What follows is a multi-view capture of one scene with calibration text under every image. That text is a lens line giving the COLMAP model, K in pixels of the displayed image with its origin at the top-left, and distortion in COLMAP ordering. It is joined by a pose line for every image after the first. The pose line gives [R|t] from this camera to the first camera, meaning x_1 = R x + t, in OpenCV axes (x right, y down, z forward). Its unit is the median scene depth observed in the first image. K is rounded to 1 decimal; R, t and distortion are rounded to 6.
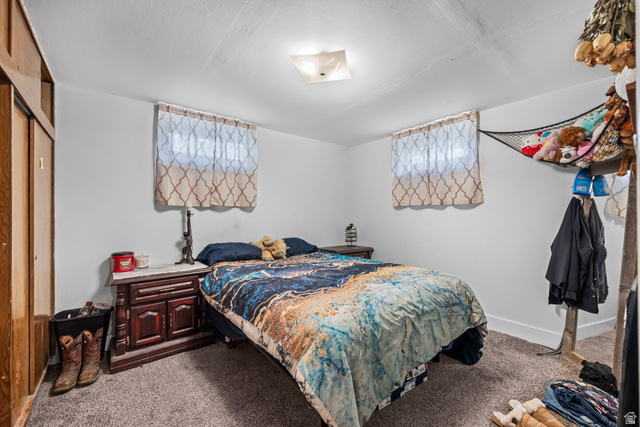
lens RADIAL K [[272.2, 0, 323.1], [0, 272.2, 213.7], [0, 0, 1]] dist [-0.001168, -0.000368]
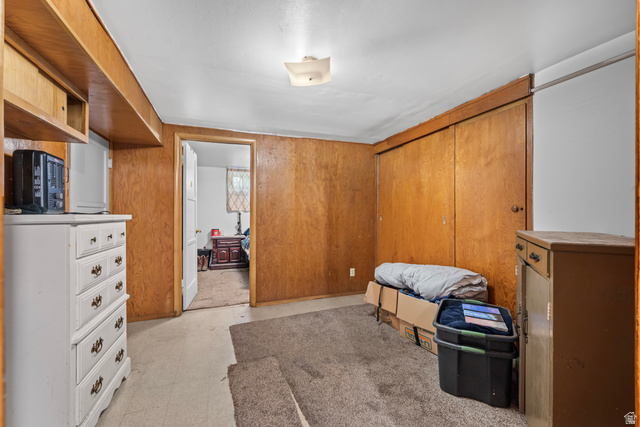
lens RADIAL K [[272.2, 0, 317.9], [0, 272.2, 214.9], [0, 0, 1]] dist [-0.001168, -0.000368]
pose [[0.951327, 0.003945, -0.308159, 0.907075], [-0.001257, 0.999959, 0.008920, -0.013112], [0.308182, -0.008099, 0.951293, -1.063302]]
